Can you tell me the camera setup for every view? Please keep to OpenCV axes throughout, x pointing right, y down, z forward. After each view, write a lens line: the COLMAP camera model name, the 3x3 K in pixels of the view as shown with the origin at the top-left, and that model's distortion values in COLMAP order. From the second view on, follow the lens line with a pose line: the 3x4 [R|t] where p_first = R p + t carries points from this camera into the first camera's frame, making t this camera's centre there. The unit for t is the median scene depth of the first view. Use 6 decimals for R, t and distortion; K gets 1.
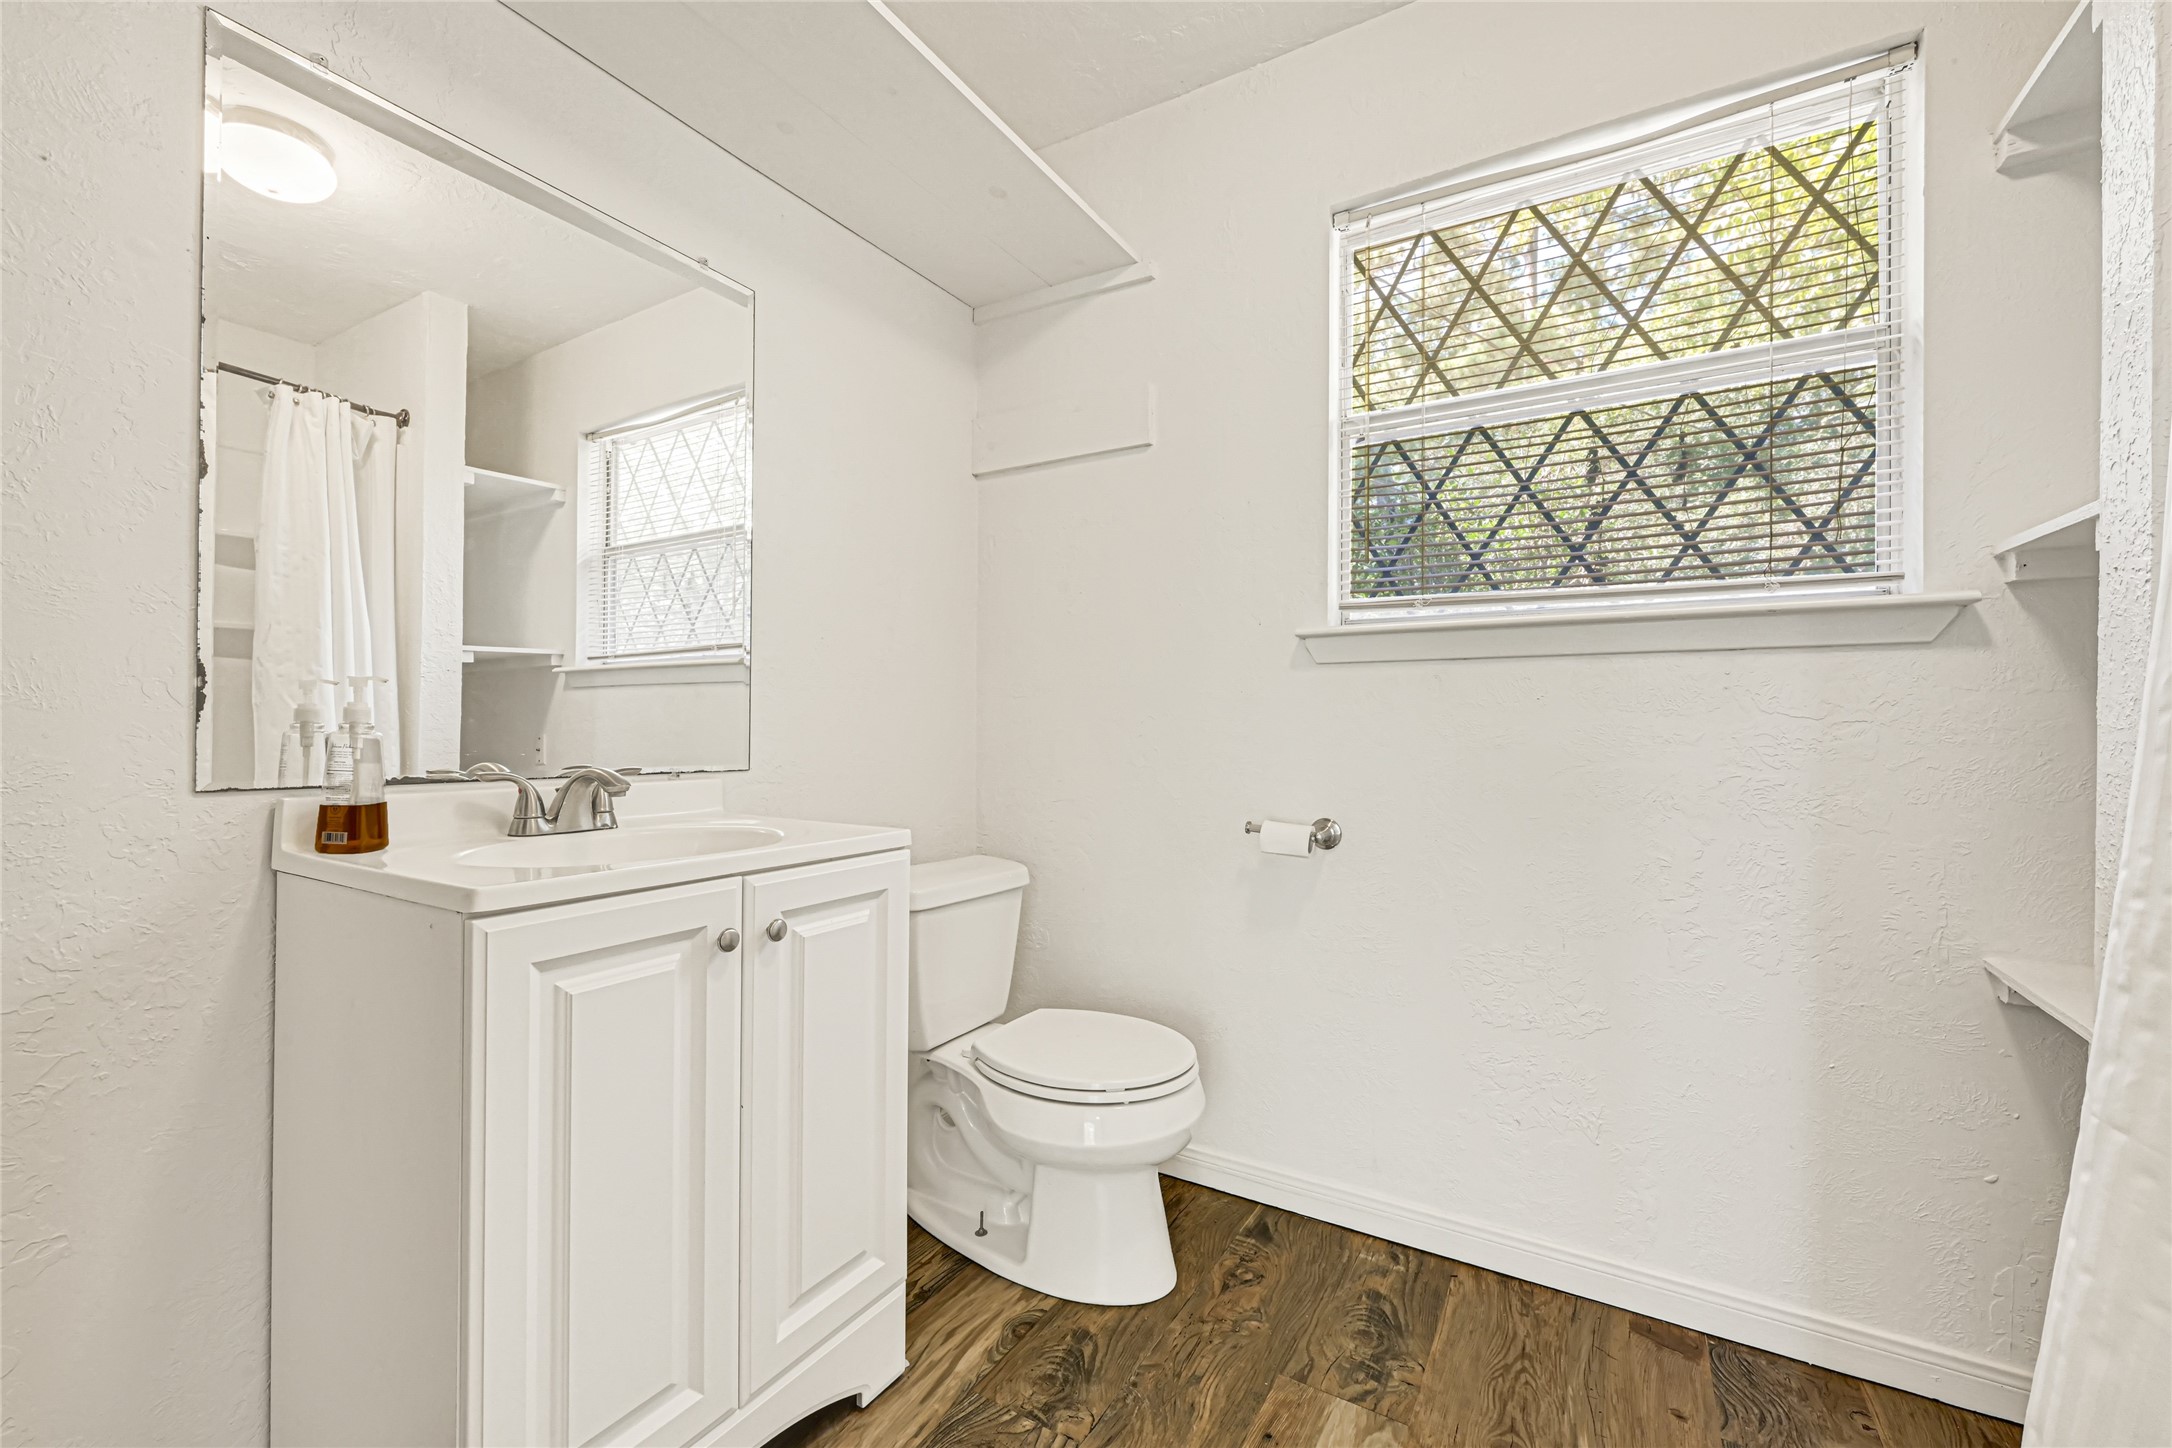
lens RADIAL K [[885.6, 0, 1089.3], [0, 885.6, 726.9], [0, 0, 1]] dist [0.000750, -0.000020]
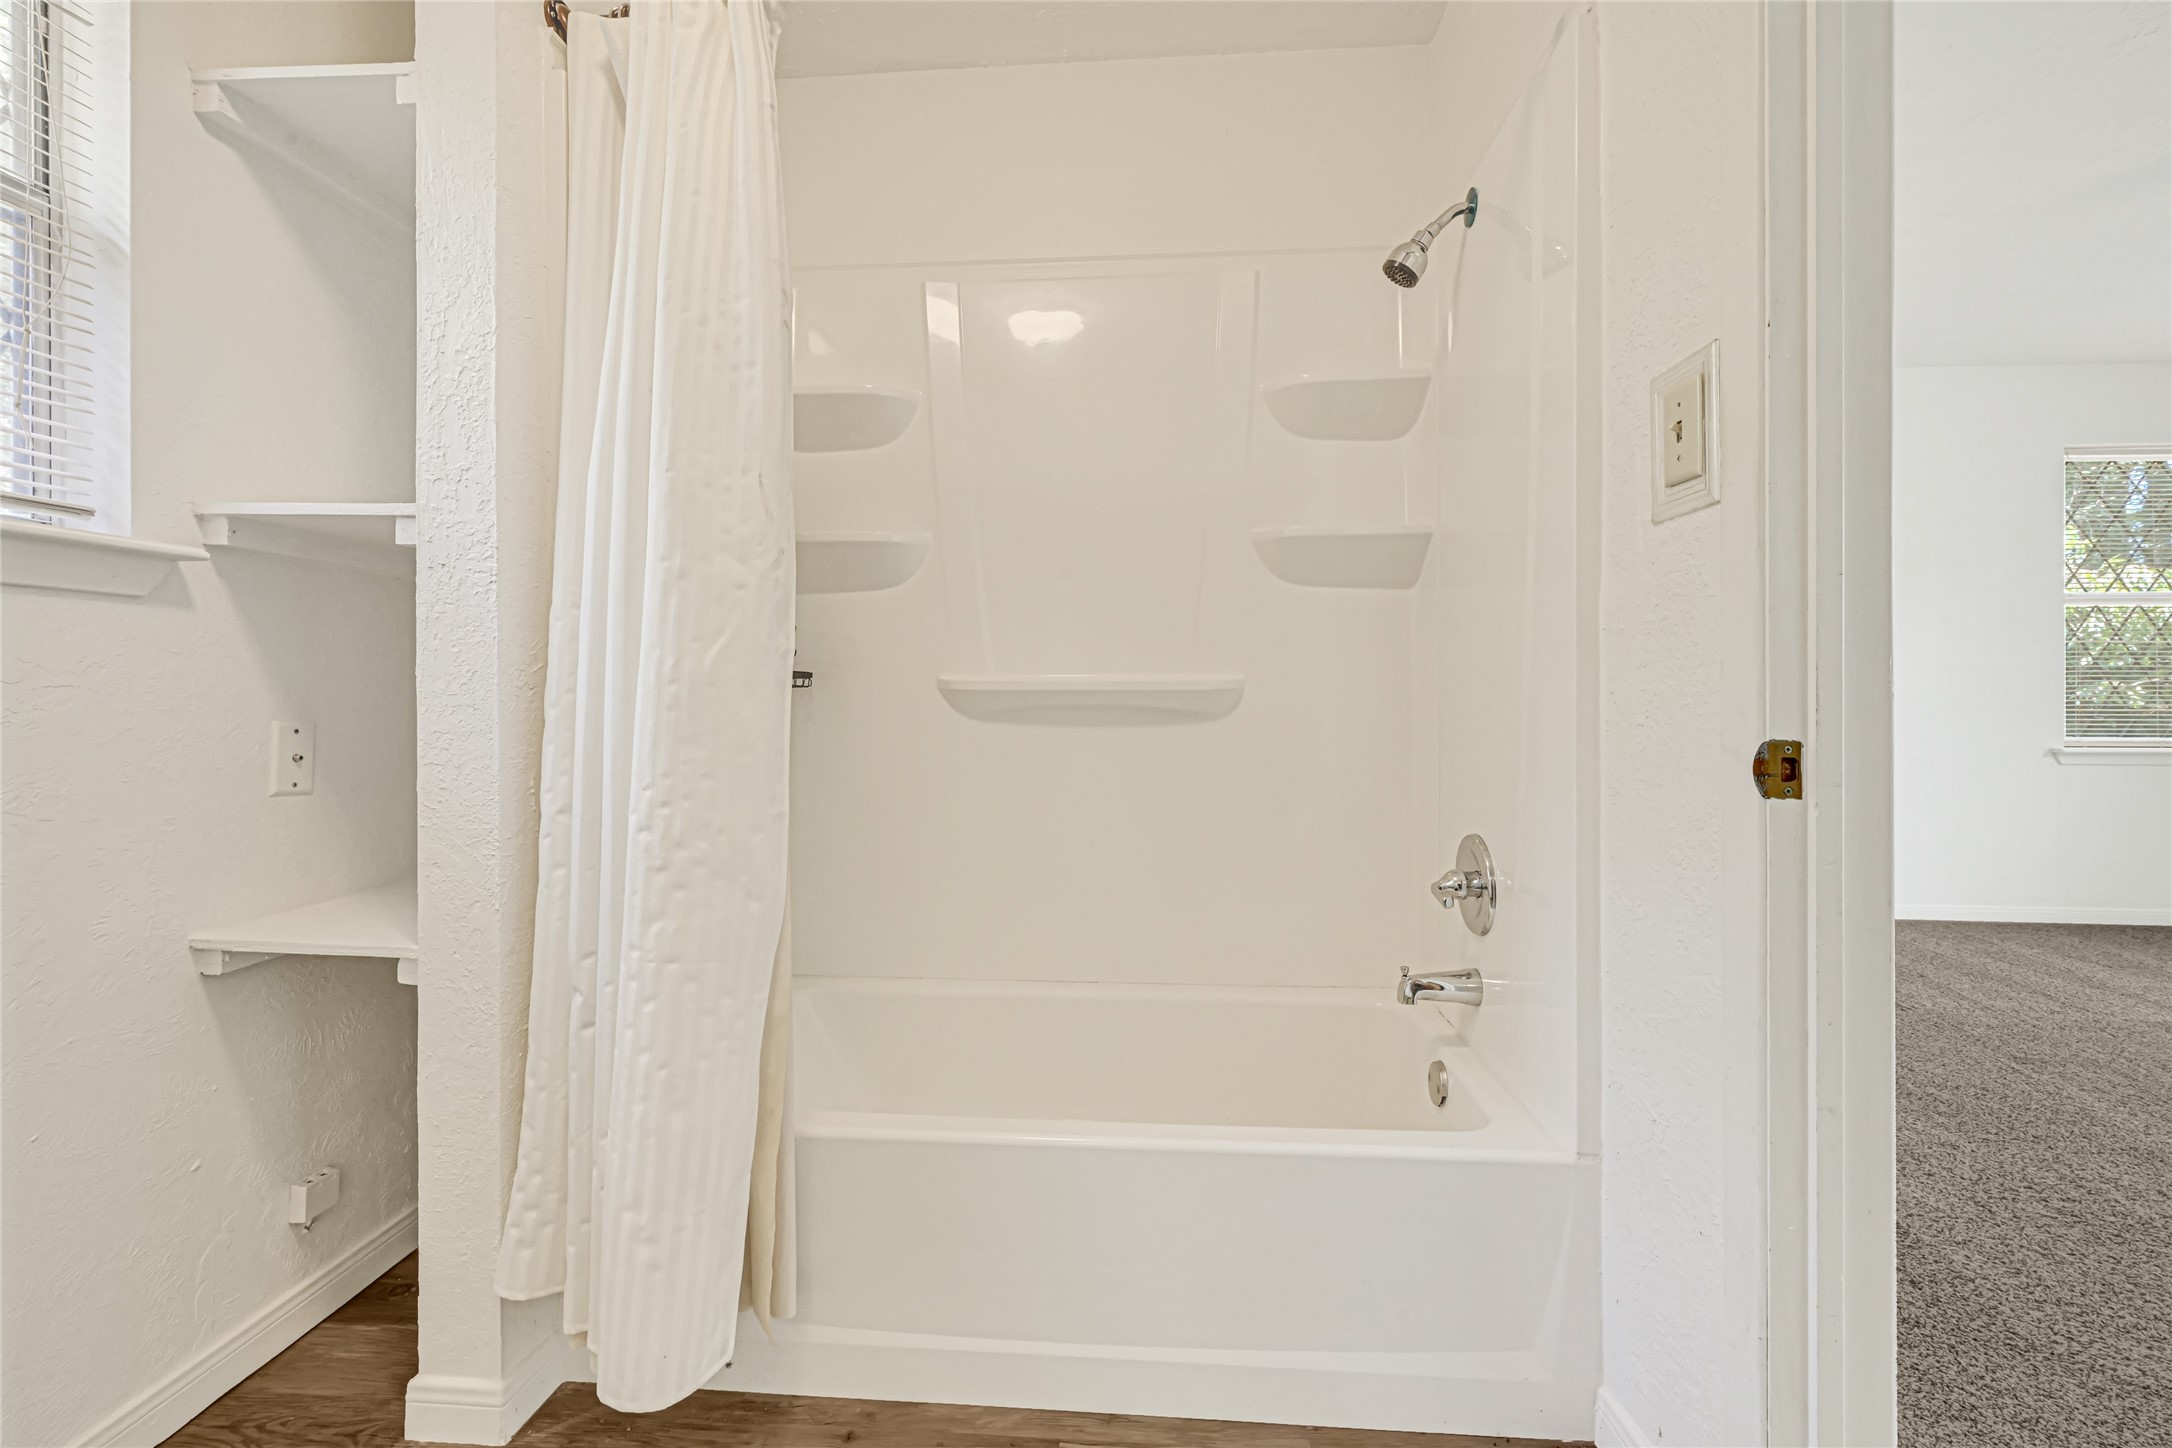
lens RADIAL K [[873.6, 0, 1086.5], [0, 873.6, 695.4], [0, 0, 1]] dist [0.000607, 0.000066]
pose [[-0.454919, -0.002664, 0.890529, -0.259631], [-0.000504, 0.999996, 0.002734, -0.000437], [-0.890532, 0.000795, -0.454919, 0.576531]]
